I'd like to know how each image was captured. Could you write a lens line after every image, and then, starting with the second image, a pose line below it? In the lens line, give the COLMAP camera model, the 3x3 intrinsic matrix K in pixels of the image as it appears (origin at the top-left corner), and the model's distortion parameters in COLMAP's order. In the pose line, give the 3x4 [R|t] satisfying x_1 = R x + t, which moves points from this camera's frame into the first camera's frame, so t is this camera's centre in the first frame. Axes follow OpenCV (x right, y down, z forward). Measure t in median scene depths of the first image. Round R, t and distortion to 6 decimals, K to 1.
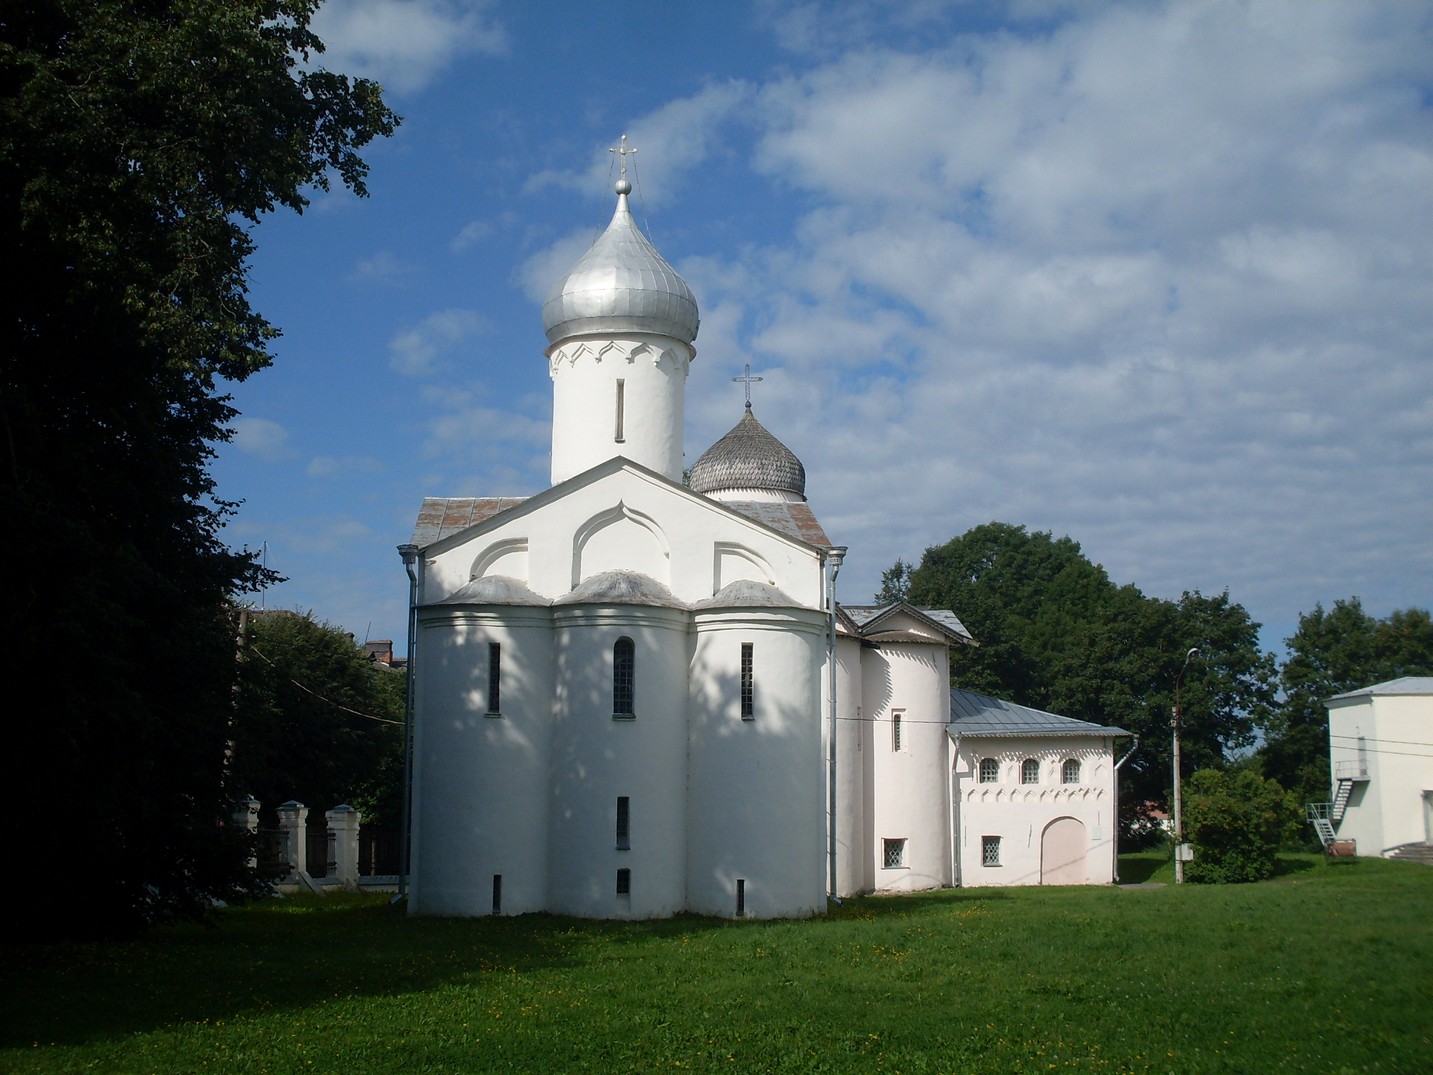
lens RADIAL K [[1602.8, 0, 716.5], [0, 1602.8, 537.5], [0, 0, 1]] dist [-0.214539, 0.231300]
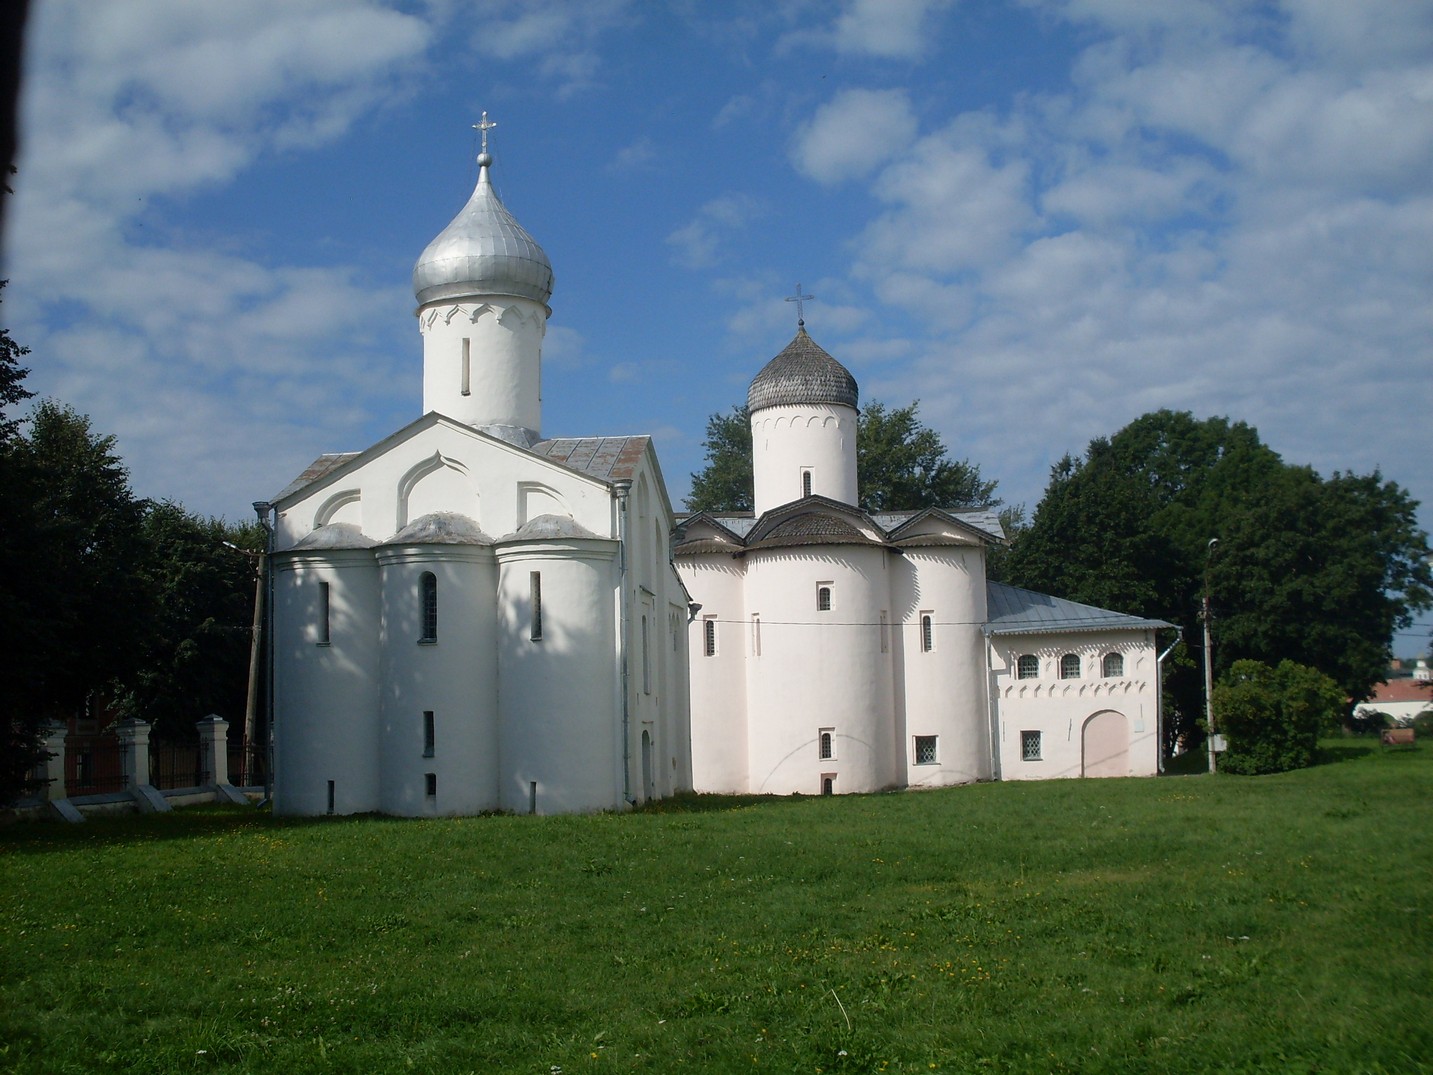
lens RADIAL K [[1602.8, 0, 716.5], [0, 1602.8, 537.5], [0, 0, 1]] dist [-0.214539, 0.231300]
pose [[0.975564, -0.052021, -0.213470, 0.208212], [0.065422, 0.996274, 0.056195, -0.006917], [0.209752, -0.068787, 0.975332, -0.034920]]
